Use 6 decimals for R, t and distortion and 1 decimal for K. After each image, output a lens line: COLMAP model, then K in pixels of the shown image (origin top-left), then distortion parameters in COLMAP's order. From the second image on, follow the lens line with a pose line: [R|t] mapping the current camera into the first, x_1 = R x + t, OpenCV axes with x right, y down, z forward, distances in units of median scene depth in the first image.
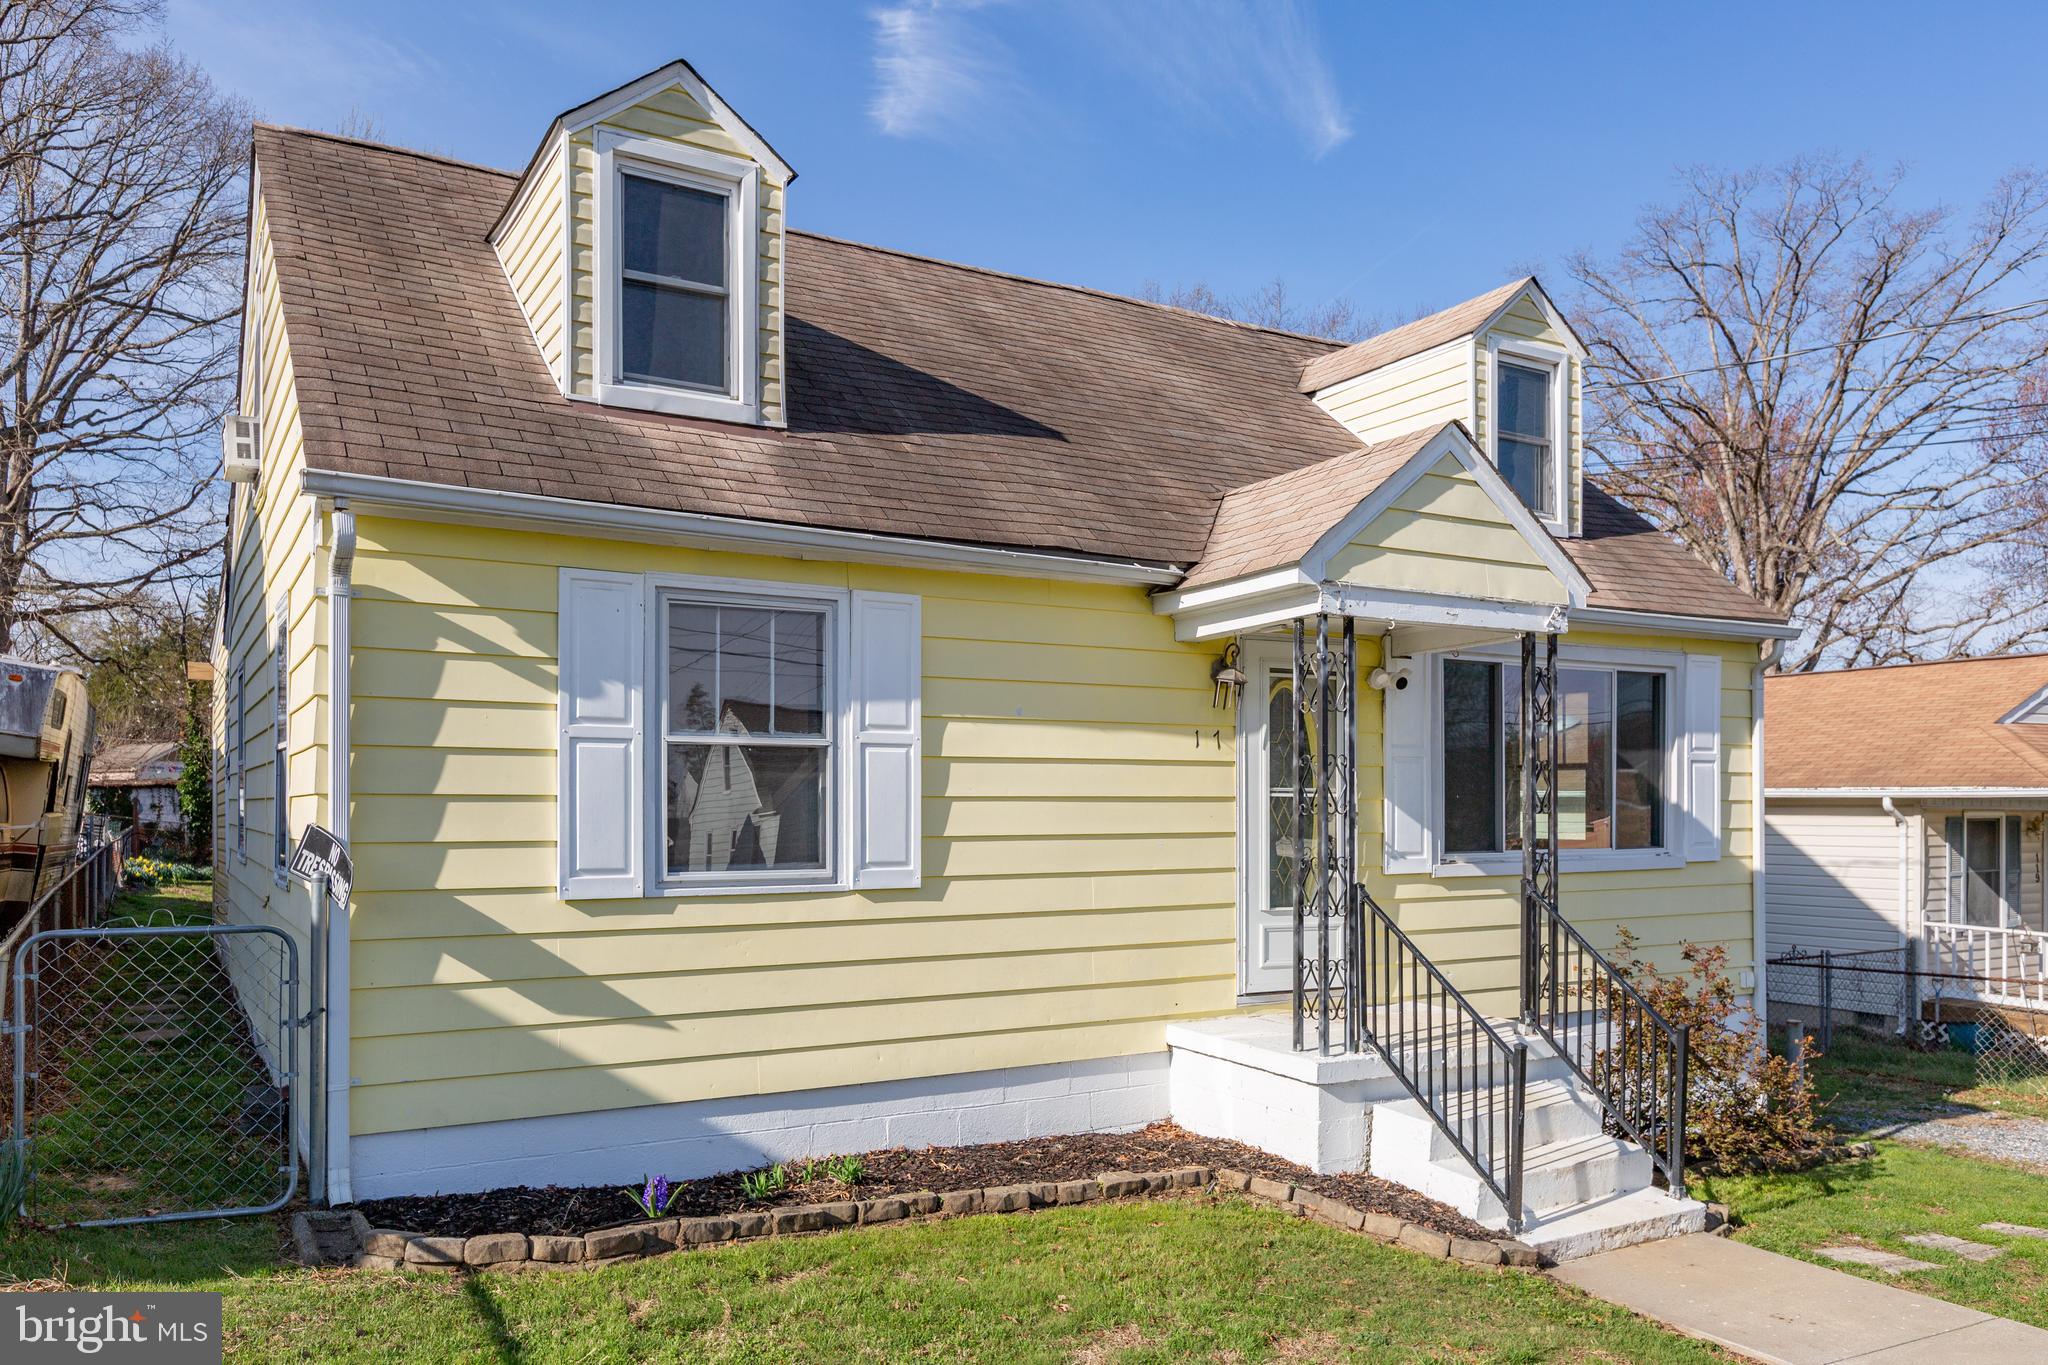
lens RADIAL K [[1514.5, 0, 1005.3], [0, 1514.5, 797.6], [0, 0, 1]] dist [0.008735, 0.004458]
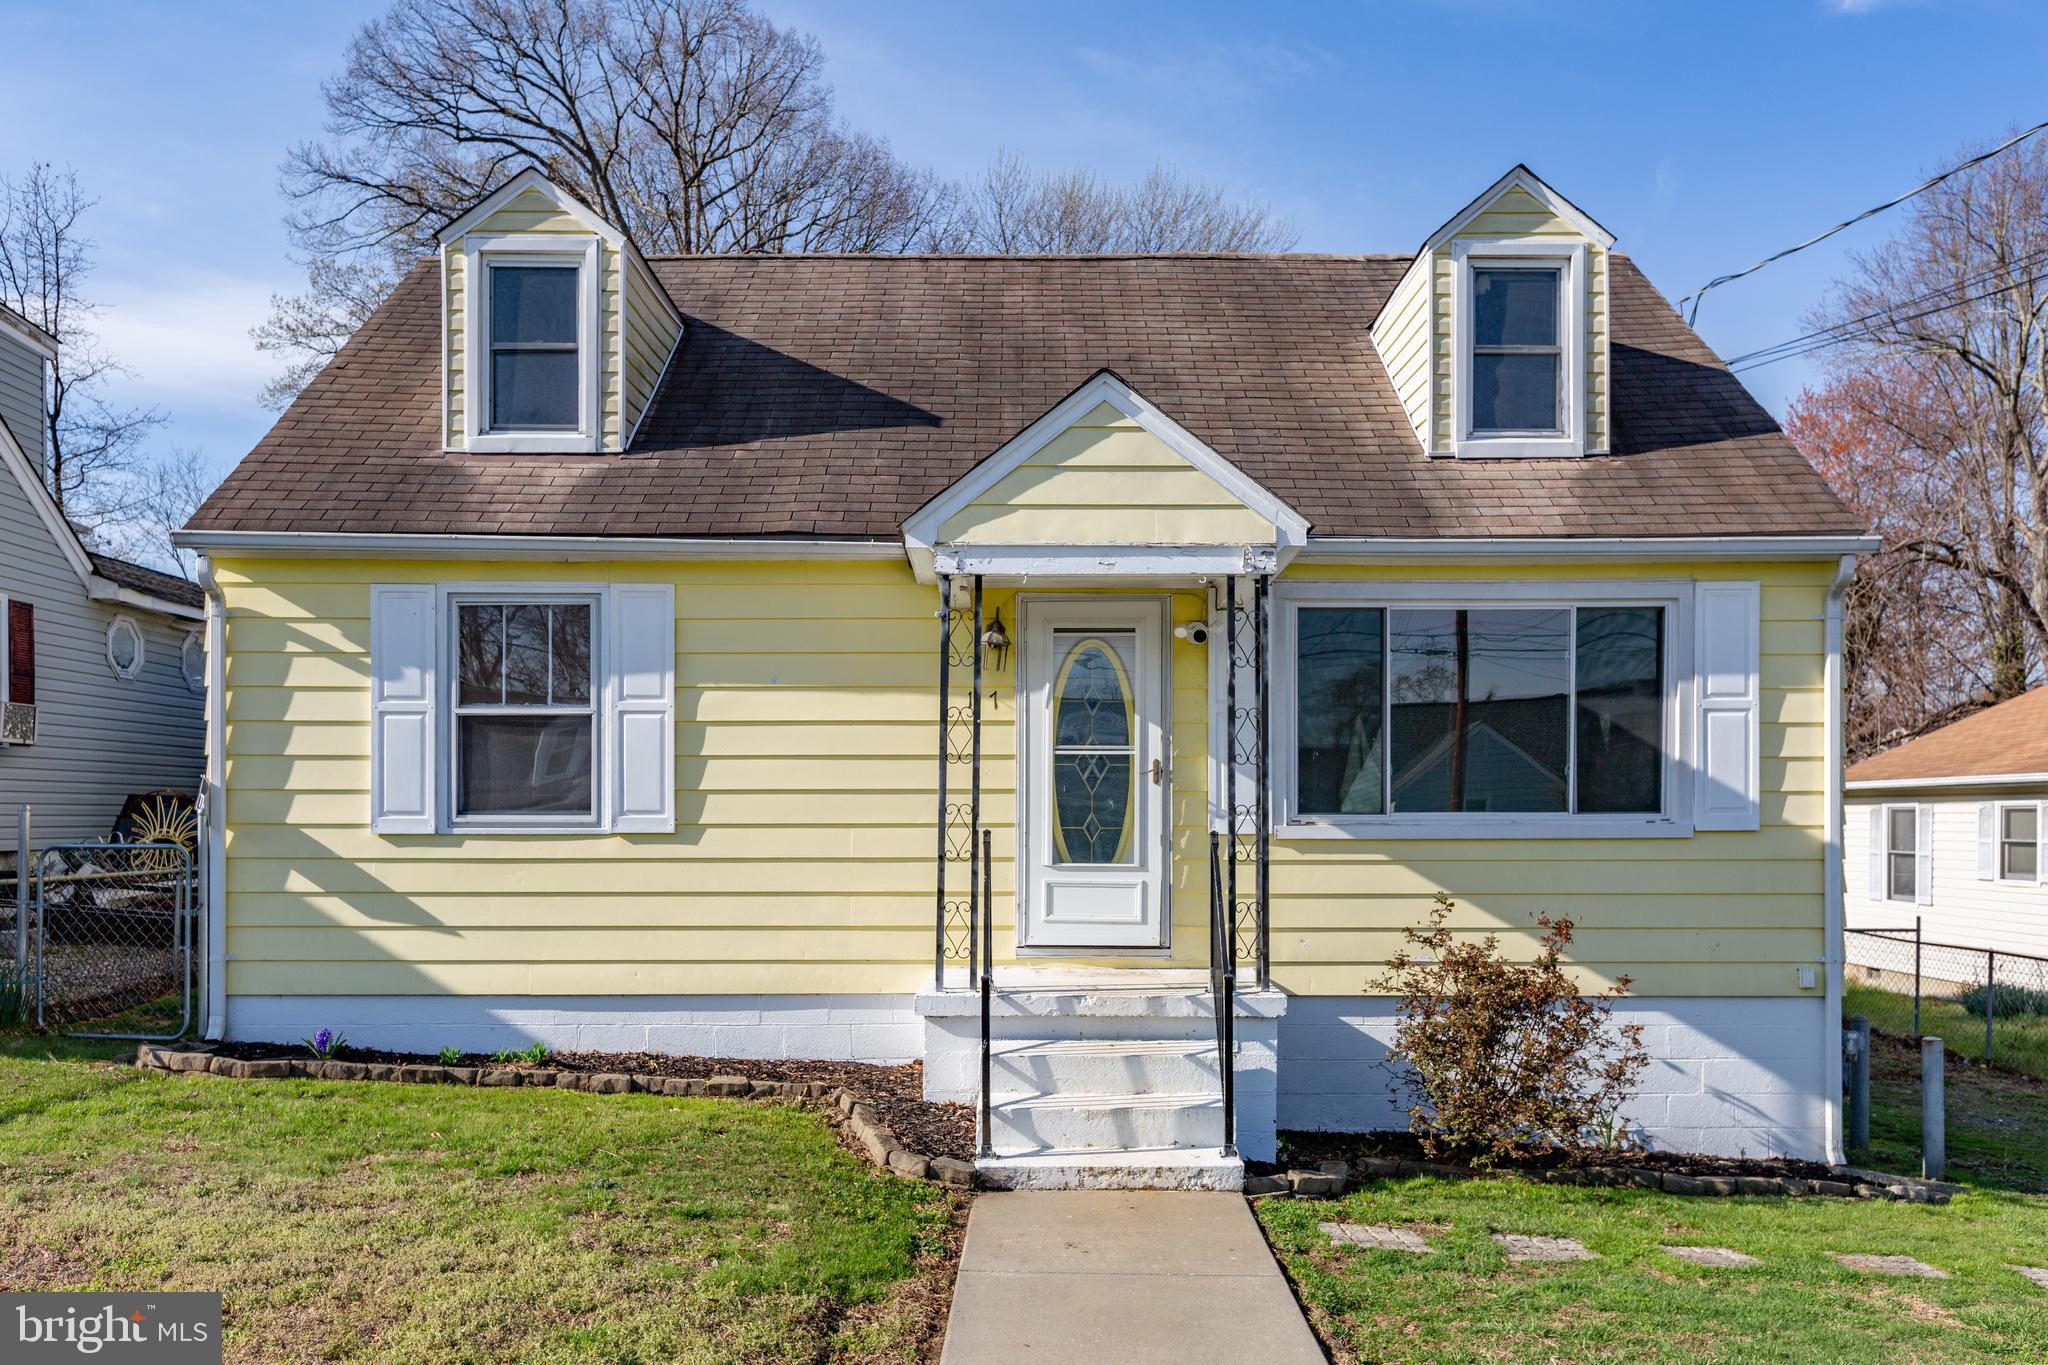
lens RADIAL K [[1635.5, 0, 1013.5], [0, 1635.5, 832.2], [0, 0, 1]] dist [0.009684, 0.000521]
pose [[0.860686, 0.004902, -0.509113, 0.790920], [0.002289, 0.999906, 0.013498, 0.040965], [0.509131, -0.012783, 0.860594, 0.038756]]
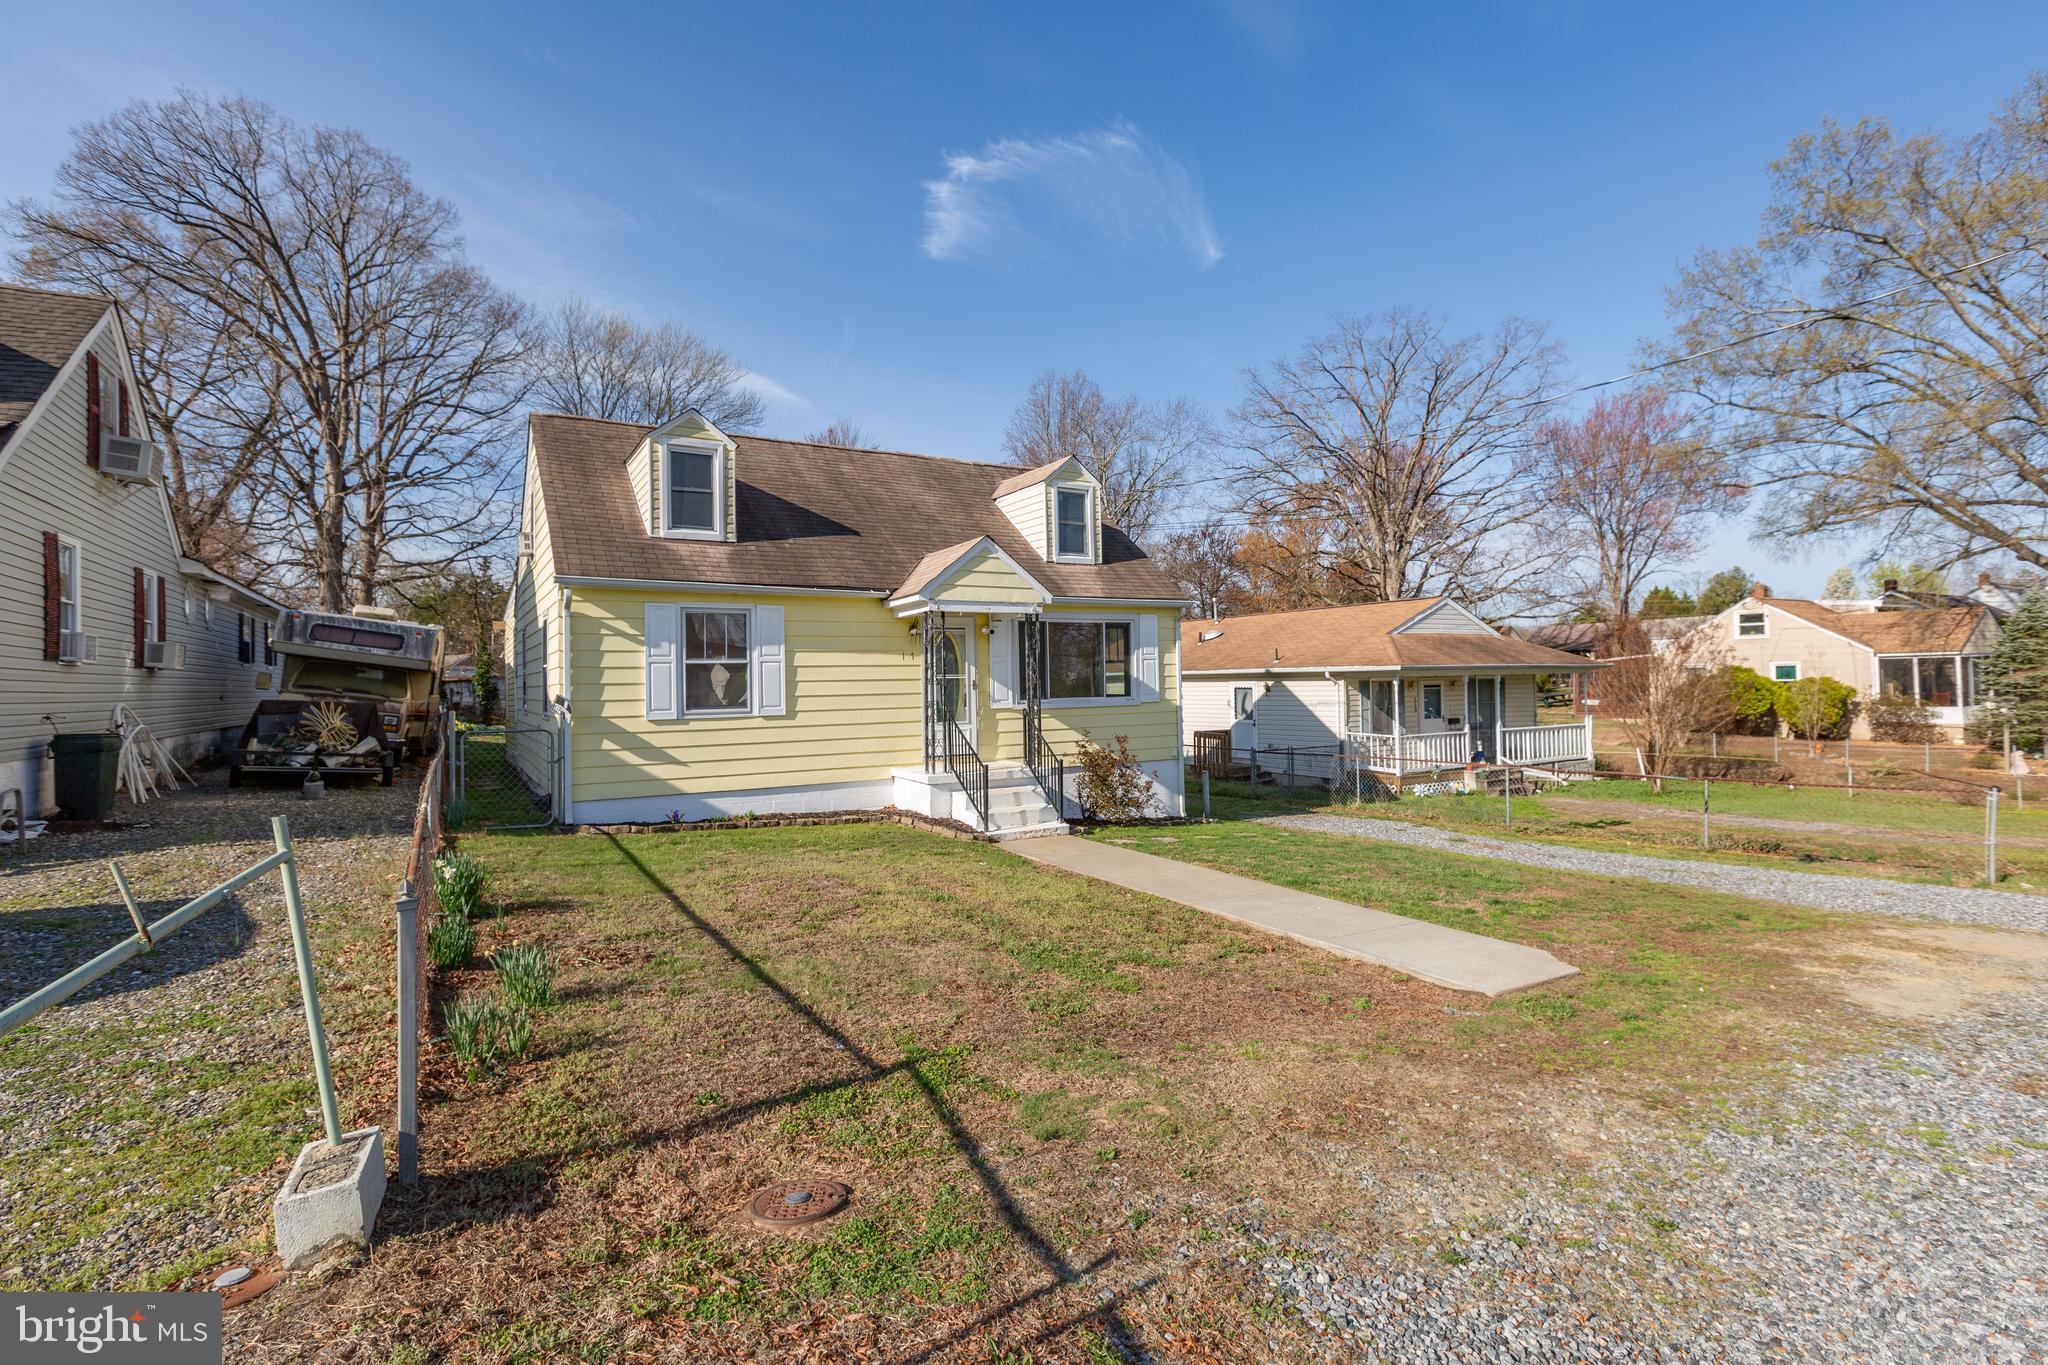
lens RADIAL K [[995.3, 0, 1013.2], [0, 995.3, 658.8], [0, 0, 1]] dist [-0.001244, -0.002848]
pose [[0.999791, -0.017807, 0.009996, 0.318243], [0.017997, 0.999652, -0.019265, 0.001351], [-0.009650, 0.019441, 0.999764, -0.733996]]
